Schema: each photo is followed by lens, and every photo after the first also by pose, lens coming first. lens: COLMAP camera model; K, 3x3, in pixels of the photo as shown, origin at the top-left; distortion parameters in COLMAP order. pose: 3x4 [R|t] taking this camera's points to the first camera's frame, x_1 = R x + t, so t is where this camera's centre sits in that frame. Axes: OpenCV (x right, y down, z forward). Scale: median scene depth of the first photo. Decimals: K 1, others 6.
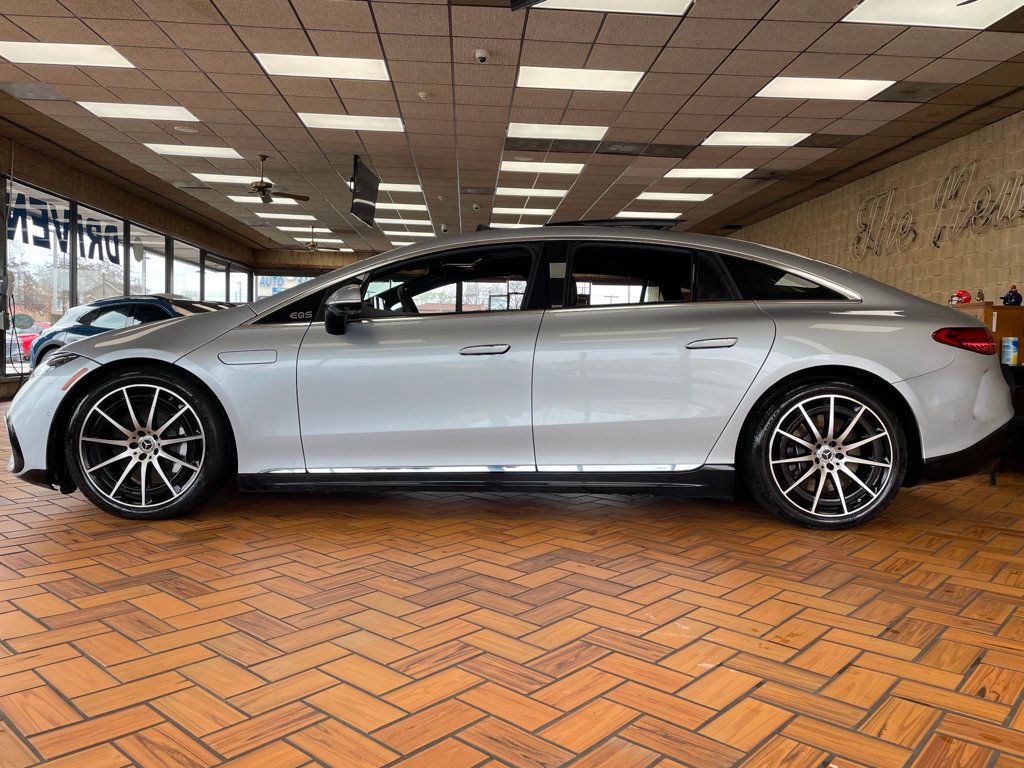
lens RADIAL K [[785.1, 0, 505.6], [0, 785.1, 362.2], [0, 0, 1]] dist [0.047107, -0.011091]
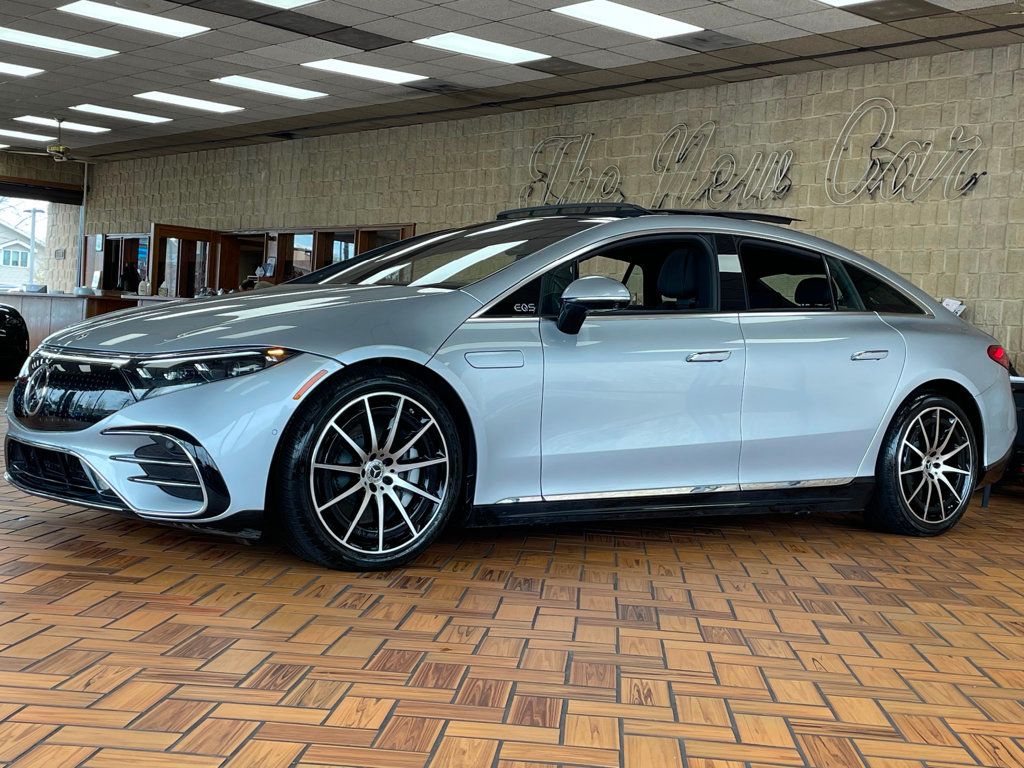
lens RADIAL K [[1386.7, 0, 512.3], [0, 1386.7, 380.9], [0, 0, 1]] dist [0.078013, 0.000000]
pose [[0.800082, 0.012237, 0.599766, -1.143253], [-0.031973, 0.999241, 0.022264, -0.016284], [-0.599038, -0.036989, 0.799866, -0.135353]]
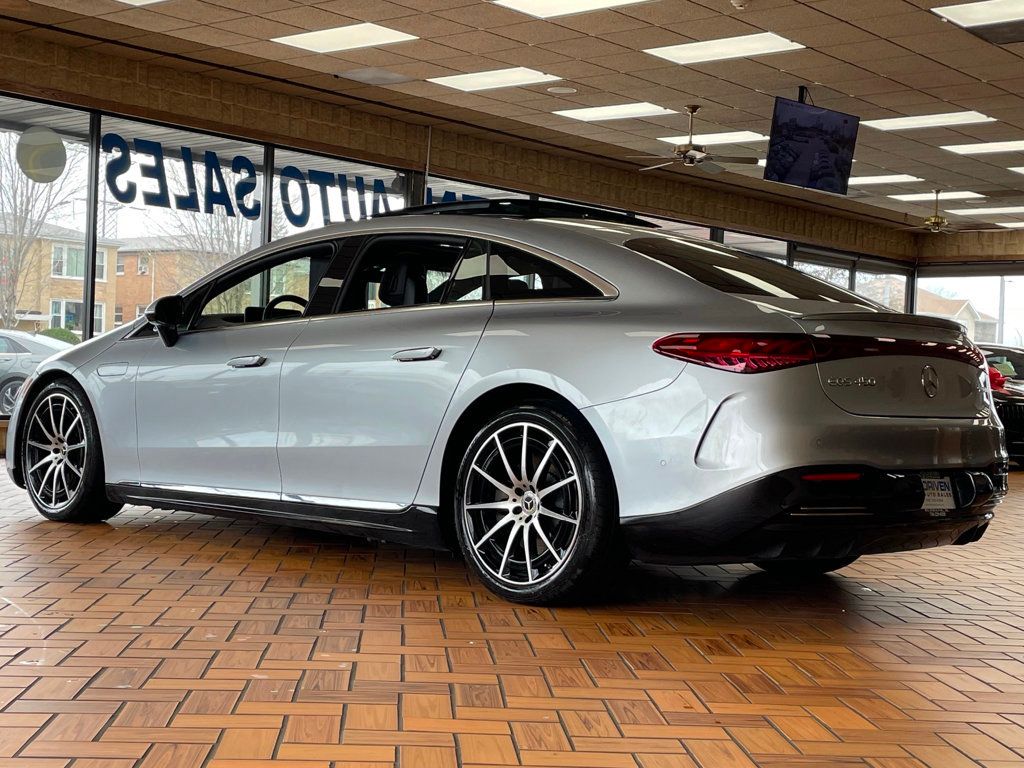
lens RADIAL K [[1433.7, 0, 517.8], [0, 1433.7, 387.9], [0, 0, 1]] dist [0.195106, 0.000000]
pose [[0.712101, 0.012497, -0.701966, 1.369638], [-0.036571, 0.999144, -0.019312, 0.034694], [0.701124, 0.039424, 0.711949, 0.018502]]
